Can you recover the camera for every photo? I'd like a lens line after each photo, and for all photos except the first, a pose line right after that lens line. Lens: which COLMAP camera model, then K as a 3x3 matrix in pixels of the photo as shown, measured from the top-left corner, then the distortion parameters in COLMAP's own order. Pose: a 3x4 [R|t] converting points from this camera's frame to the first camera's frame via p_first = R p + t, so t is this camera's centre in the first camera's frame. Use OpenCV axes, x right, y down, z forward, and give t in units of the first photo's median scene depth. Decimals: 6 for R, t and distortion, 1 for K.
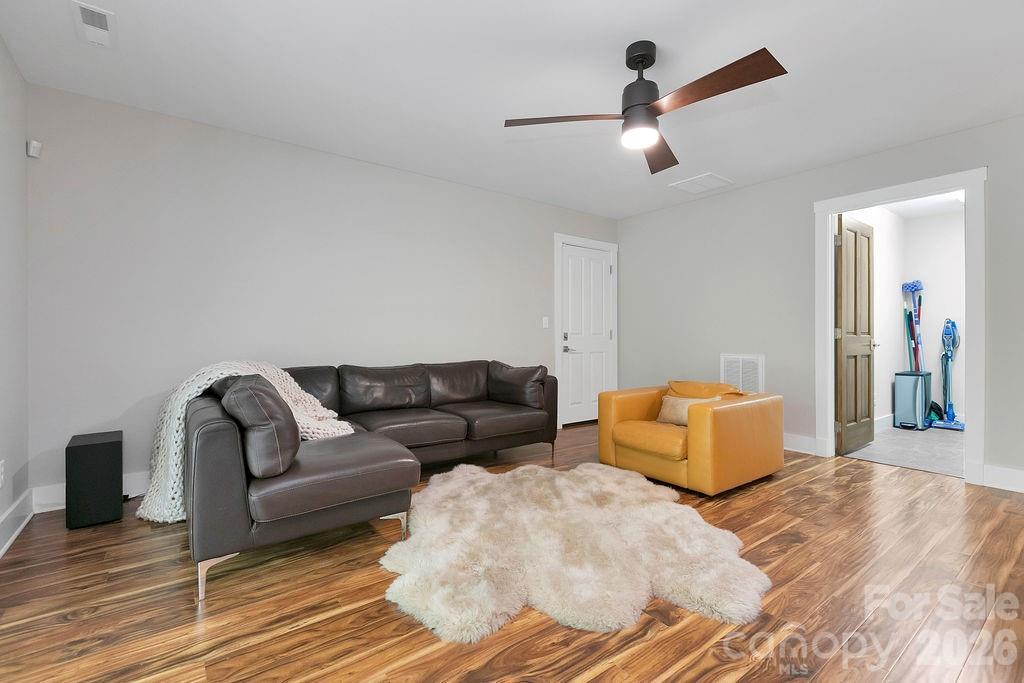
lens RADIAL K [[453.9, 0, 513.4], [0, 453.9, 338.4], [0, 0, 1]] dist [-0.004938, -0.000426]
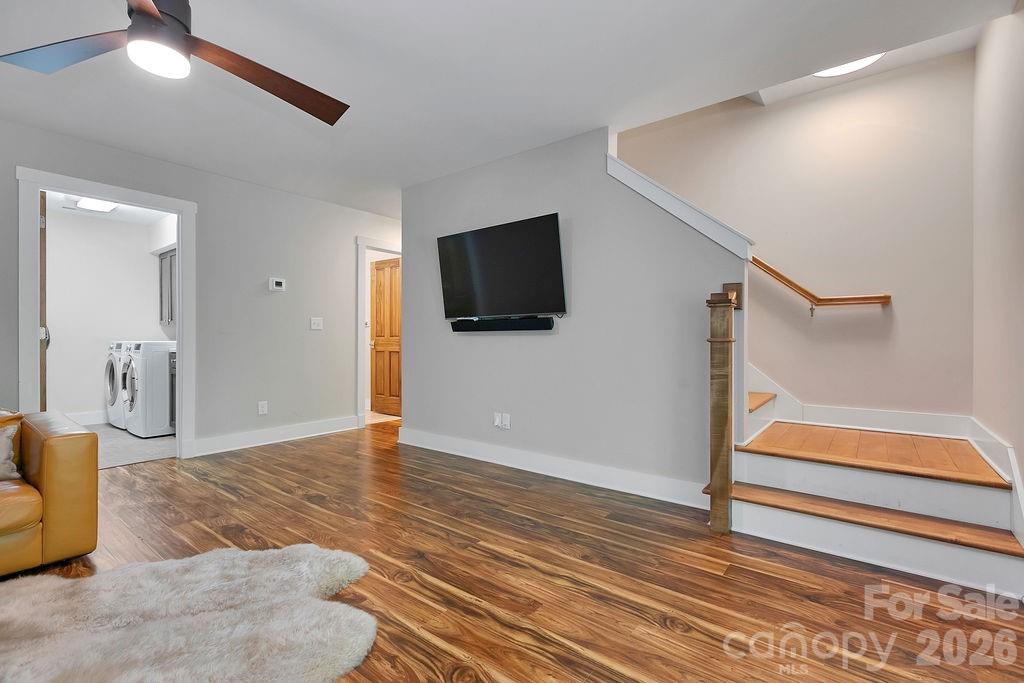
lens RADIAL K [[453.9, 0, 518.1], [0, 453.9, 345.4], [0, 0, 1]] dist [-0.004938, -0.000426]
pose [[-0.267366, -0.011579, 0.963525, -0.604148], [-0.004817, 0.999931, 0.010680, -0.002340], [-0.963583, -0.001786, -0.267404, 0.690919]]
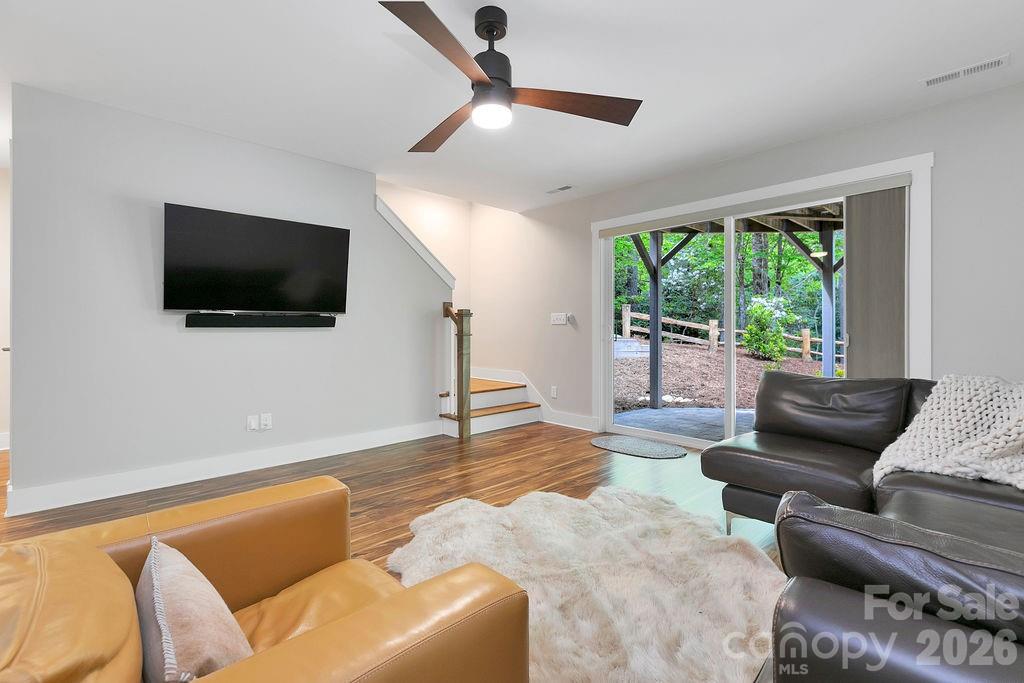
lens RADIAL K [[453.9, 0, 516.3], [0, 453.9, 332.5], [0, 0, 1]] dist [-0.004938, -0.000426]
pose [[-0.994083, 0.004164, -0.108544, 0.342270], [0.003643, 0.999981, 0.004994, -0.023830], [0.108563, 0.004569, -0.994079, 2.013978]]
